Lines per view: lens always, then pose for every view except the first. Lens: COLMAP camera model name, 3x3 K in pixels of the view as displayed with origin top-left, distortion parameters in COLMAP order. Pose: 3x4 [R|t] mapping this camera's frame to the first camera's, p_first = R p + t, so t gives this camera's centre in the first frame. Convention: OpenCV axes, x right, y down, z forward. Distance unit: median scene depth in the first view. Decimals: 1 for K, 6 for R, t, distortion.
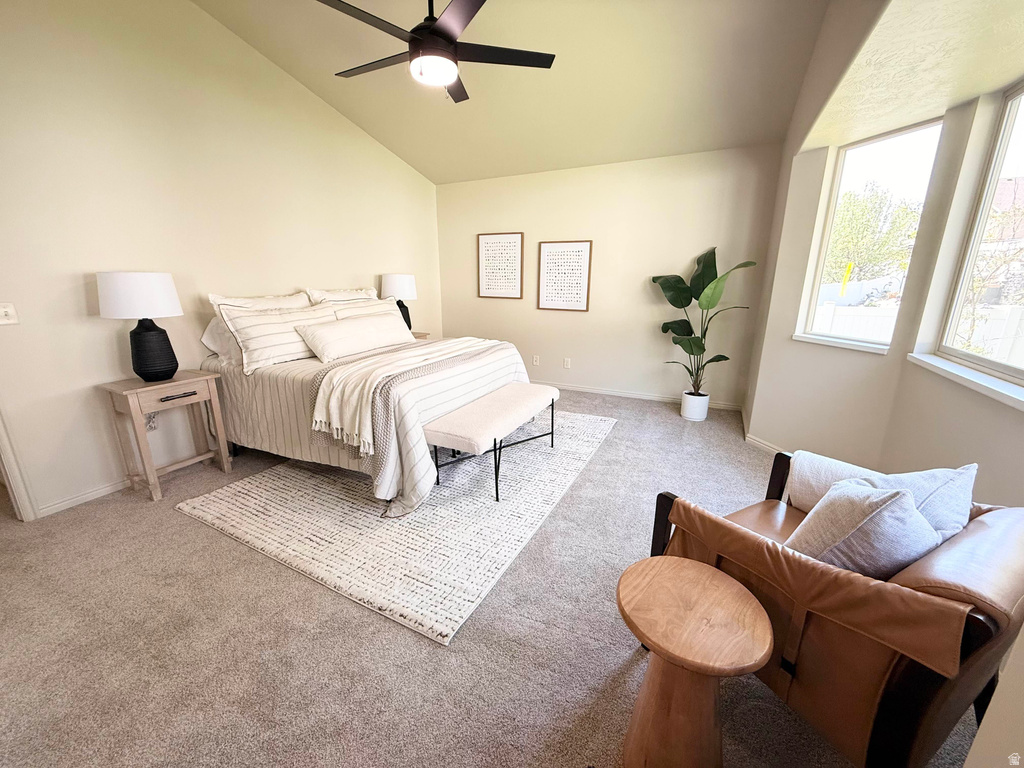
lens RADIAL K [[405.4, 0, 507.4], [0, 405.4, 383.4], [0, 0, 1]] dist [0.000223, 0.000213]
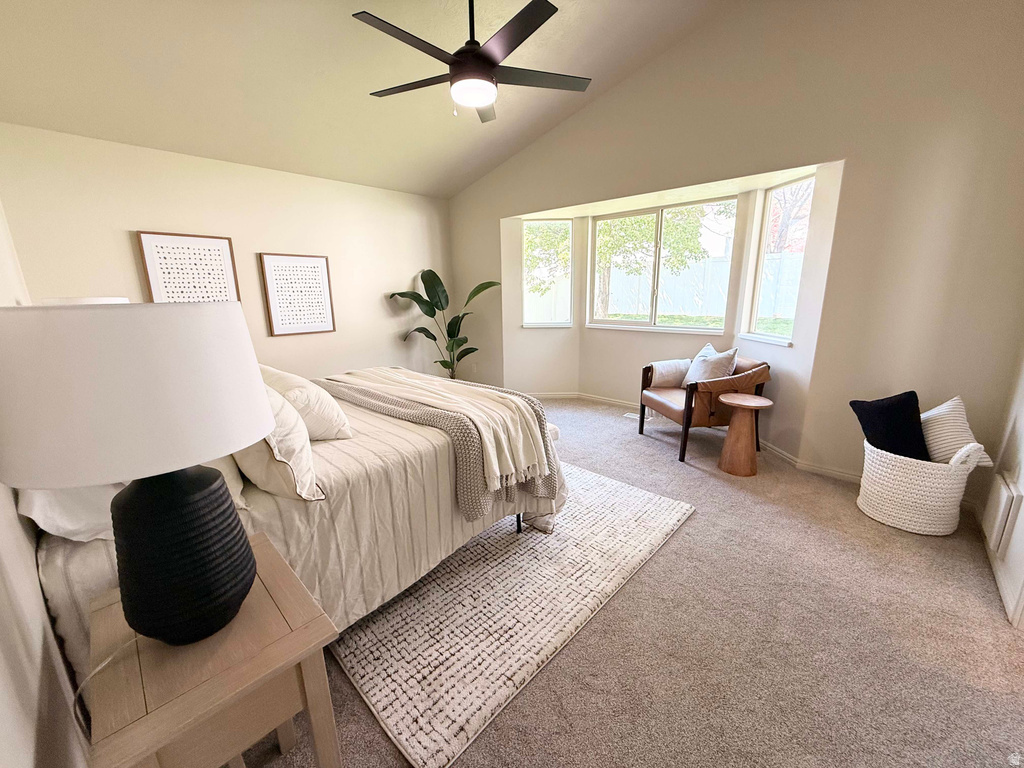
lens RADIAL K [[405.4, 0, 512.3], [0, 405.4, 383.0], [0, 0, 1]] dist [0.000223, 0.000213]
pose [[0.275308, -0.225795, 0.934464, -0.693842], [0.261889, 0.952879, 0.153088, -0.117241], [-0.924997, 0.202579, 0.321468, 0.404561]]
